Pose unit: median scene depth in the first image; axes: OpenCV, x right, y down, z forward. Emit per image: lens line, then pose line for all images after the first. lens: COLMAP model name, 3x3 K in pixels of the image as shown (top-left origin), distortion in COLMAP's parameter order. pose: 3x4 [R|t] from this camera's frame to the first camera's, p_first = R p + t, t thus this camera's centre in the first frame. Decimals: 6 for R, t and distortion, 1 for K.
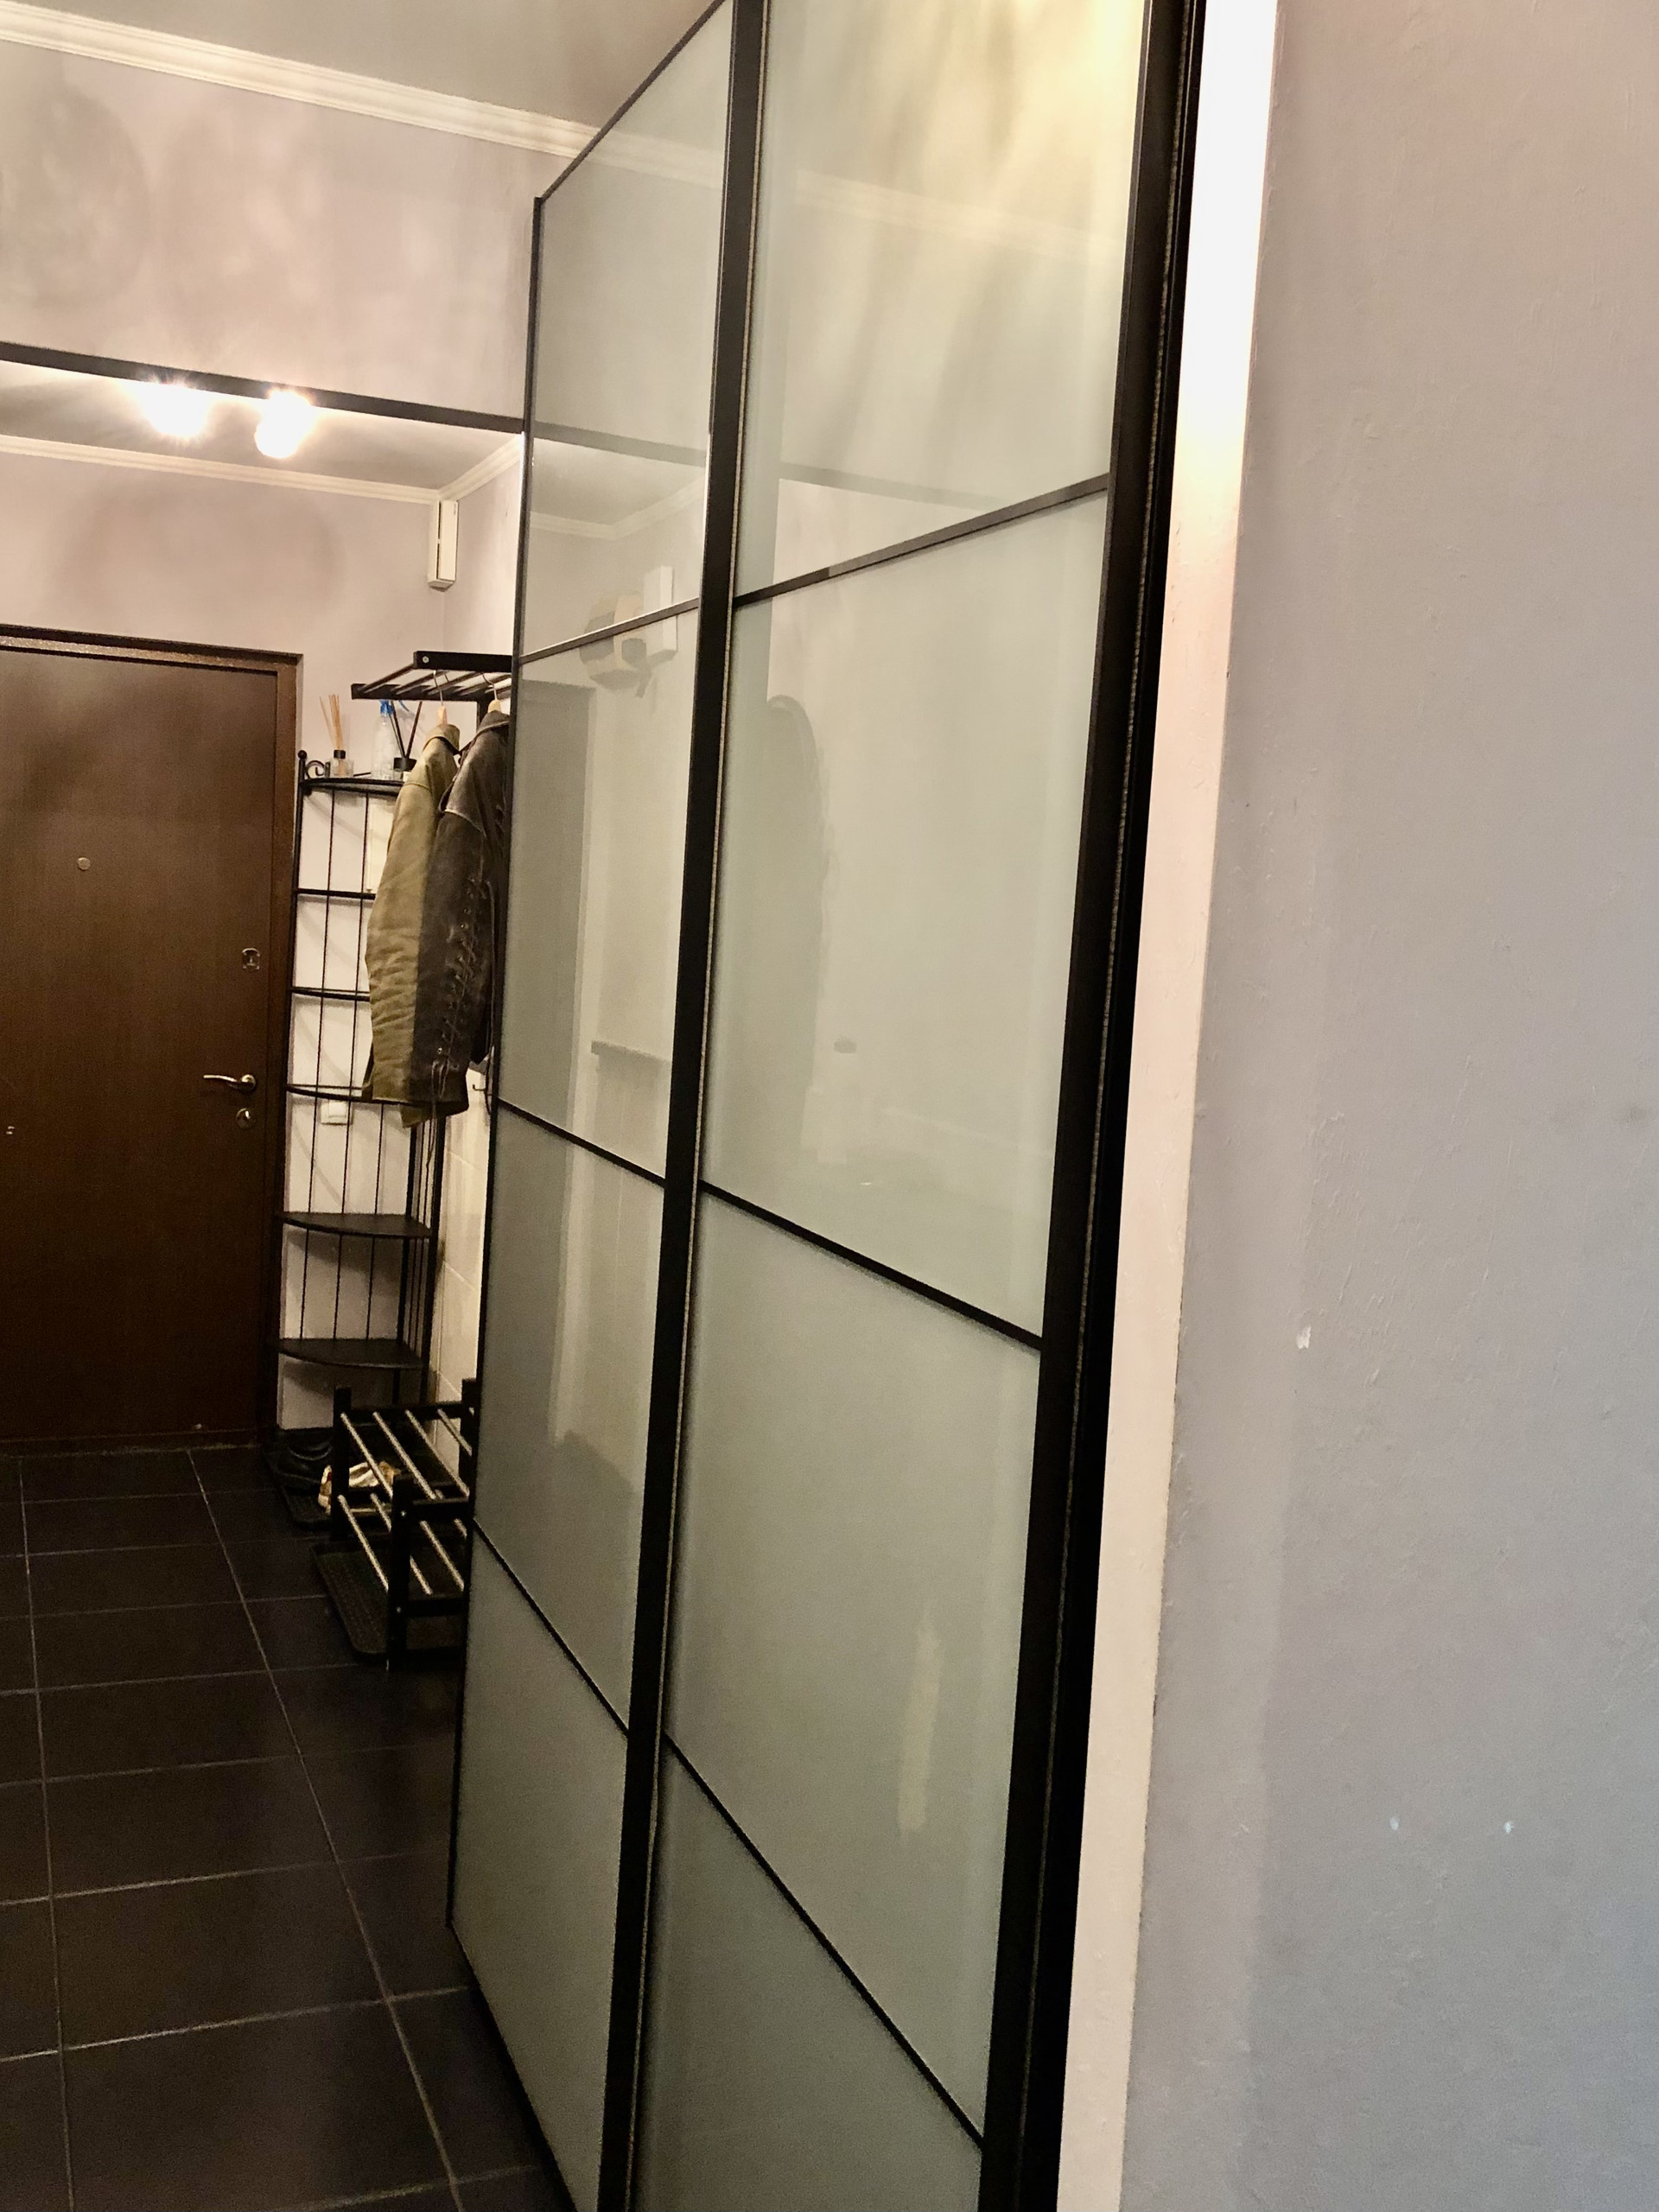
lens RADIAL K [[2093.5, 0, 829.5], [0, 2093.5, 1106.0], [0, 0, 1]] dist [0.094057, -0.001170]
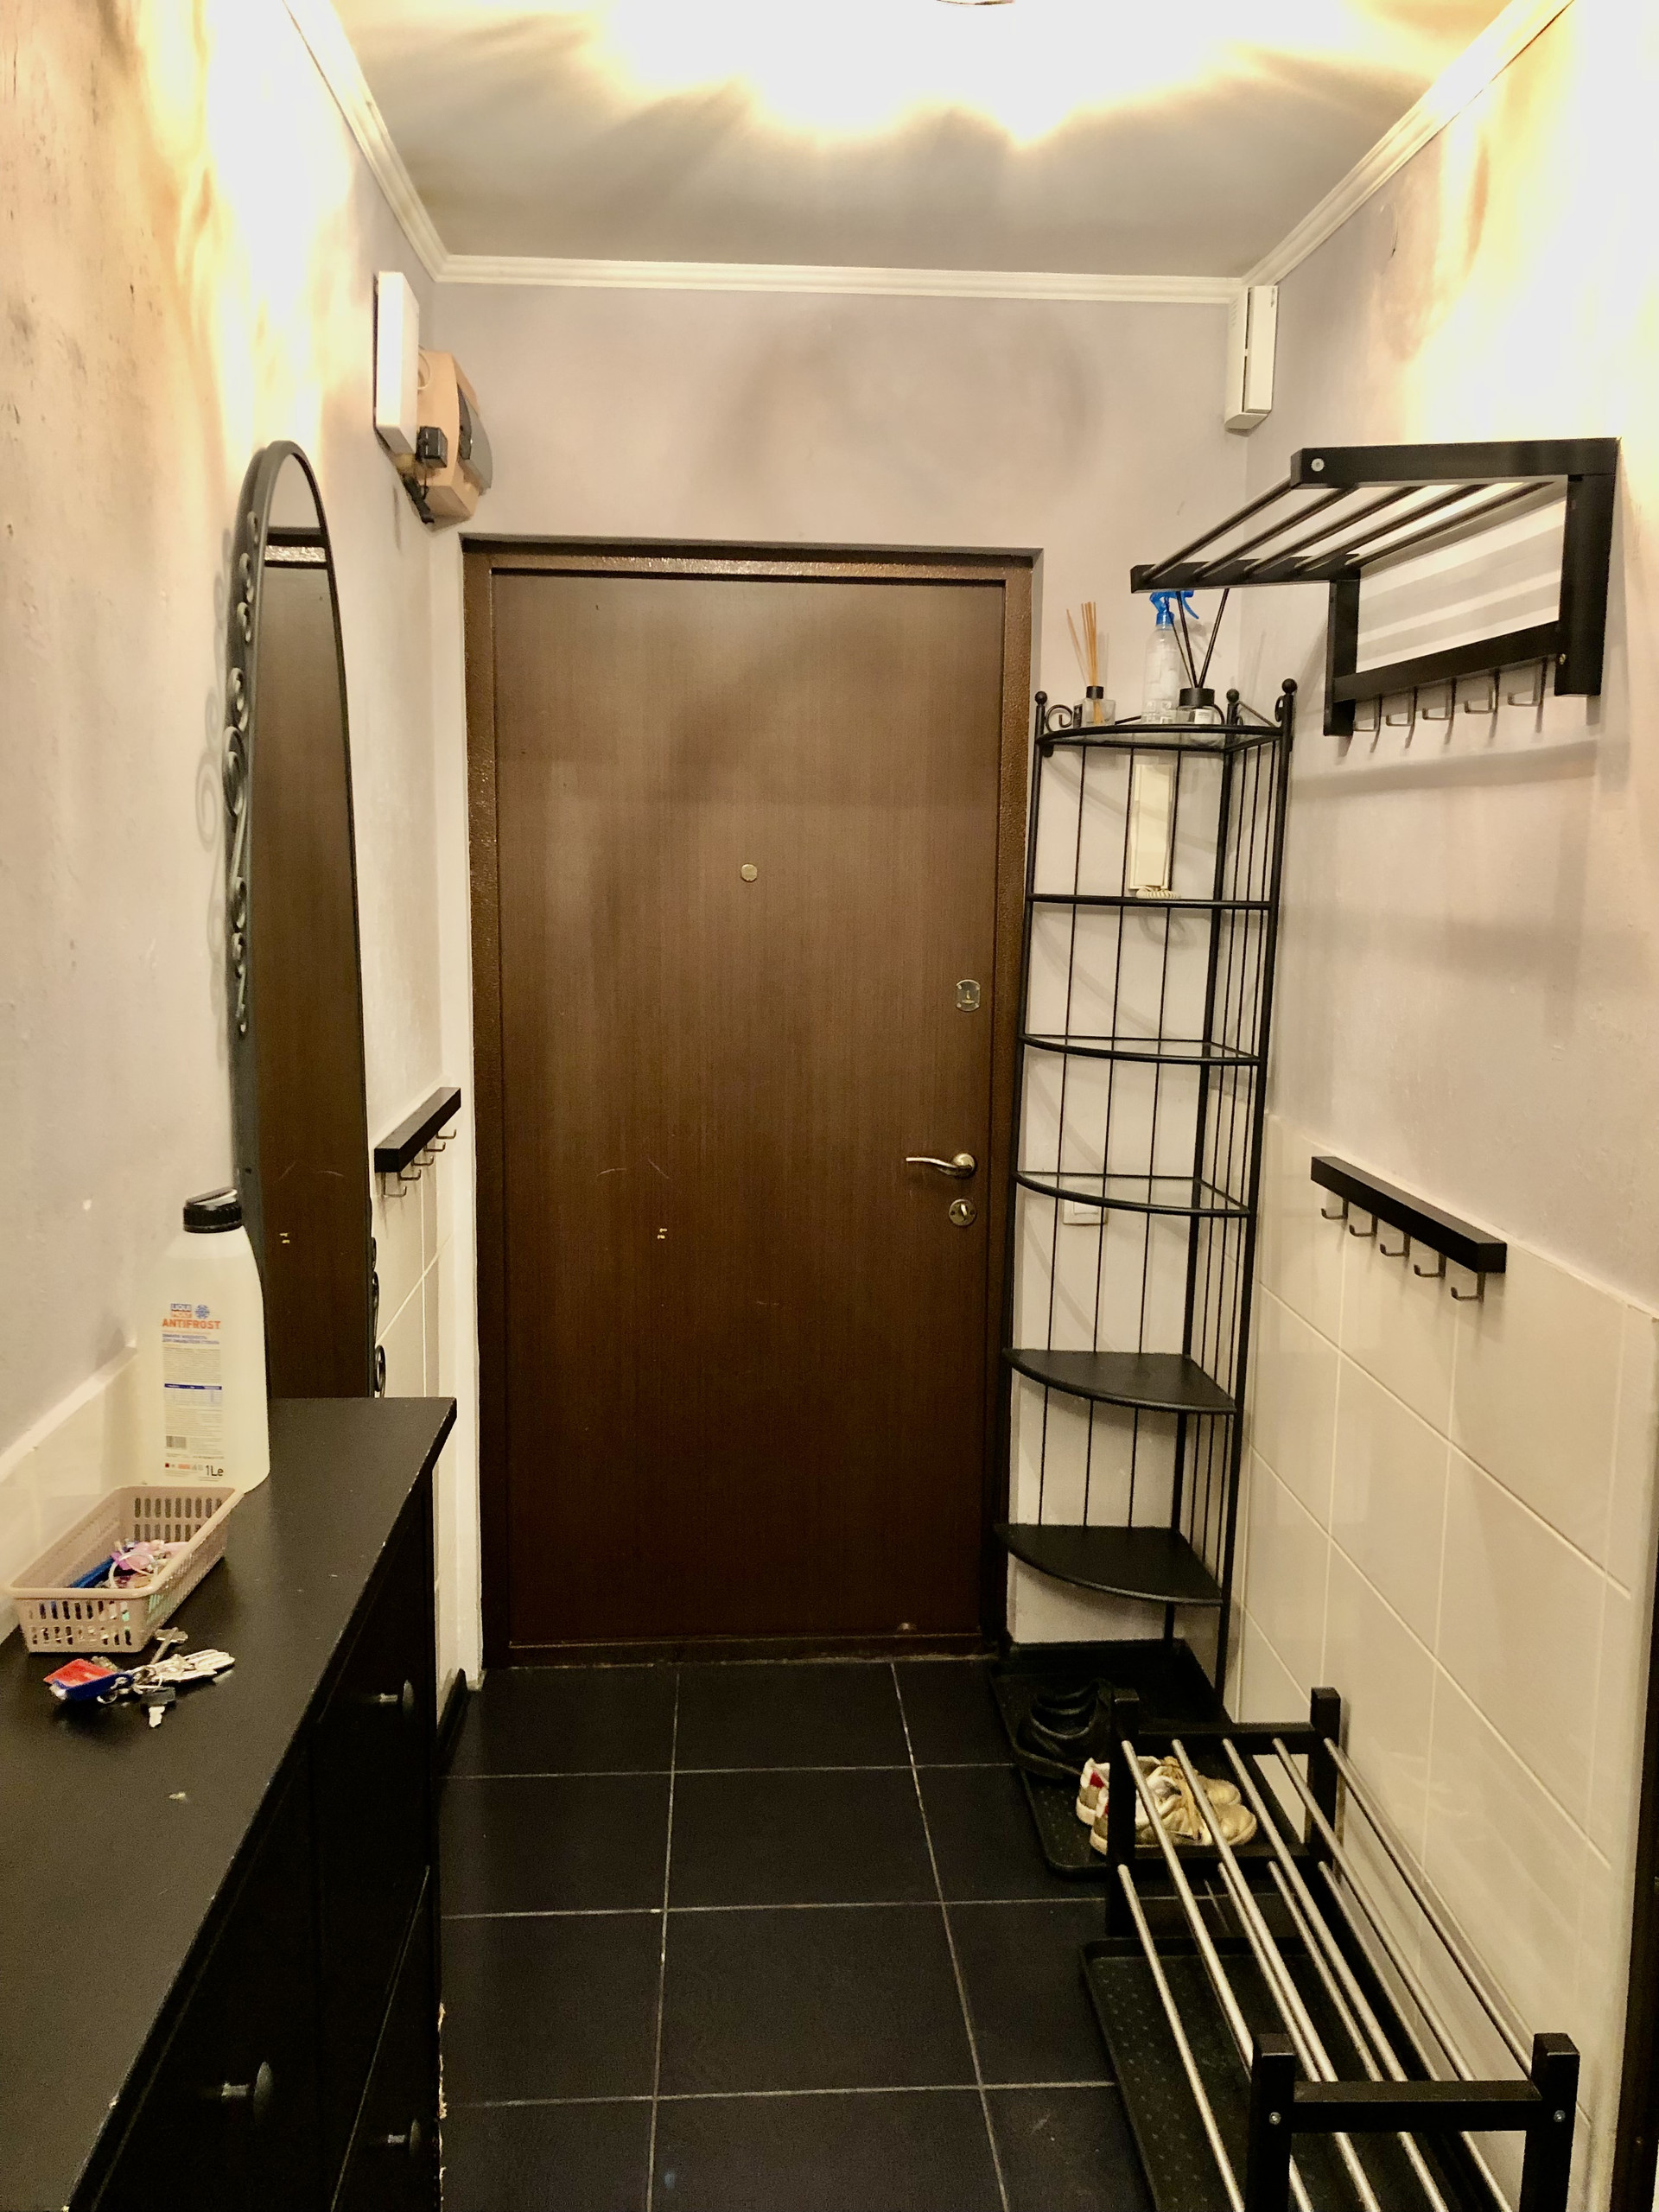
lens RADIAL K [[1809.1, 0, 829.5], [0, 1809.1, 1106.0], [0, 0, 1]] dist [0.094581, -0.000267]
pose [[0.946578, 0.004298, -0.322447, -0.122055], [0.009255, 0.999137, 0.040488, -0.057622], [0.322343, -0.041310, 0.945721, 0.408179]]
